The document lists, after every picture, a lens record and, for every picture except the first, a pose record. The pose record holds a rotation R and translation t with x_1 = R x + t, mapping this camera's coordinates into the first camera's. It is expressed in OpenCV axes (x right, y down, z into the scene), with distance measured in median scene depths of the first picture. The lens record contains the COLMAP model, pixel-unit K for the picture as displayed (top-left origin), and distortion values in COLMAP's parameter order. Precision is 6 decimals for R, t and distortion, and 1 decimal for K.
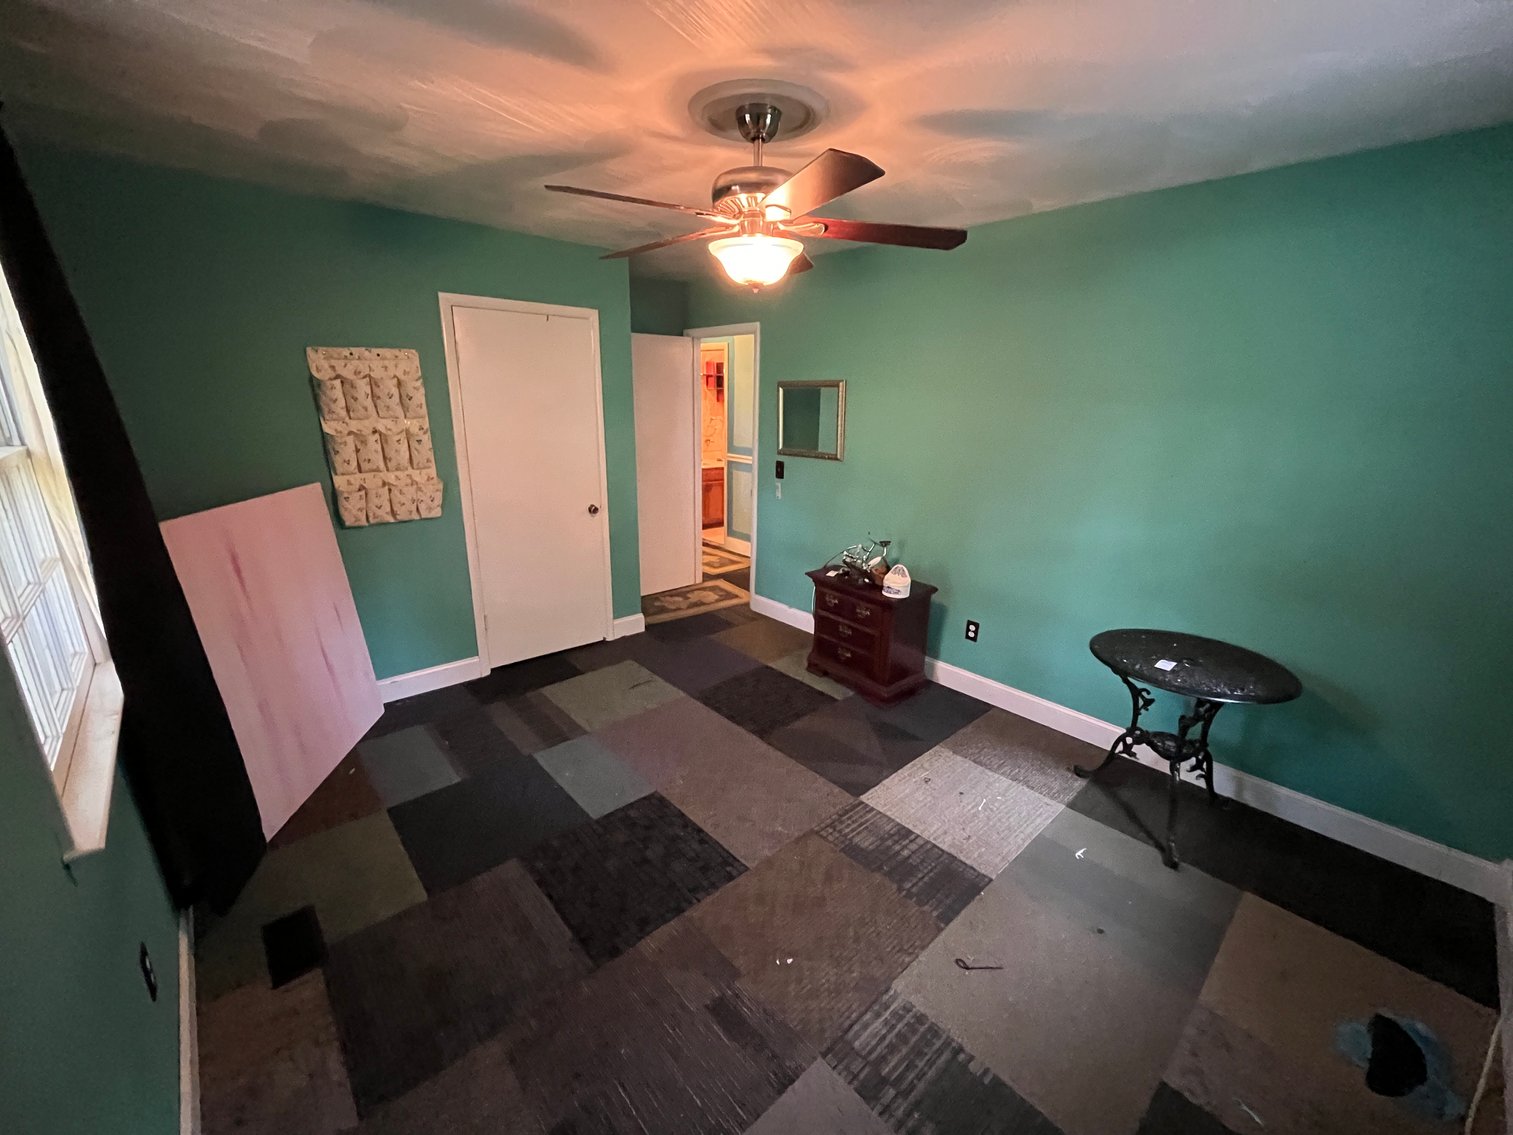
lens RADIAL K [[617.6, 0, 758.6], [0, 617.6, 567.2], [0, 0, 1]] dist [-0.001530, -0.000241]
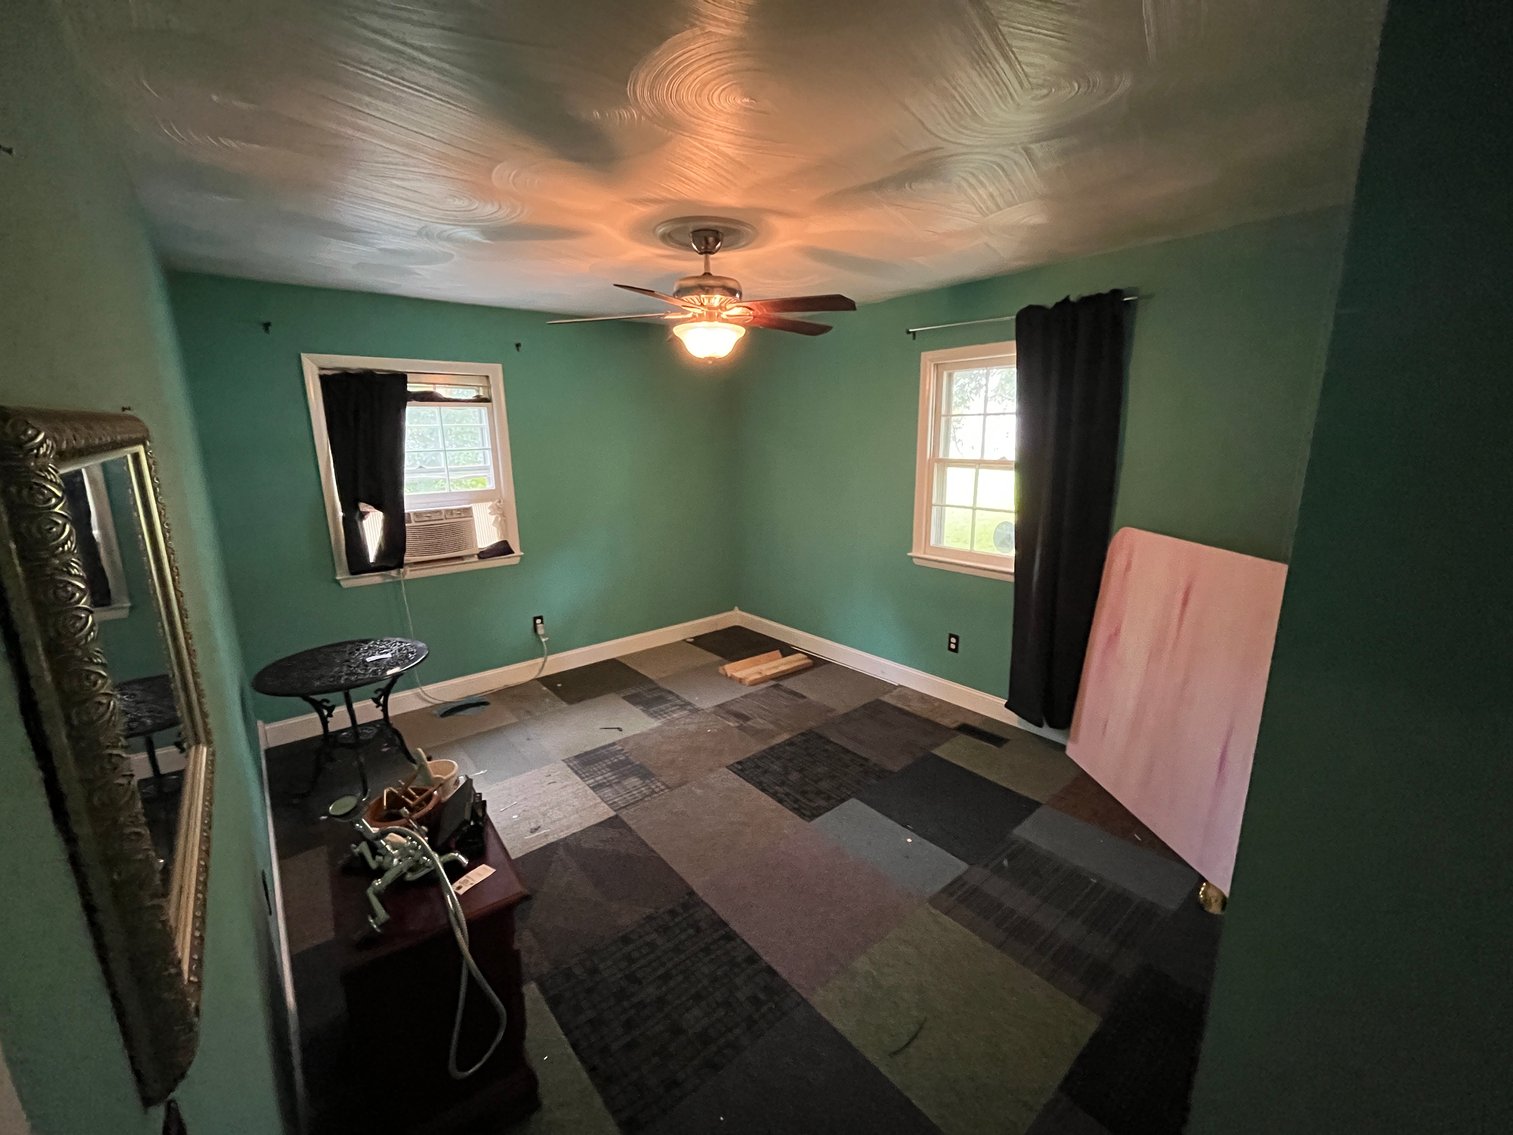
lens RADIAL K [[617.6, 0, 758.0], [0, 617.6, 561.4], [0, 0, 1]] dist [-0.001530, -0.000241]
pose [[-0.999193, -0.010619, 0.038744, -0.137154], [0.009371, 0.876217, 0.481825, -0.596661], [-0.039064, 0.481799, -0.875411, 1.974944]]
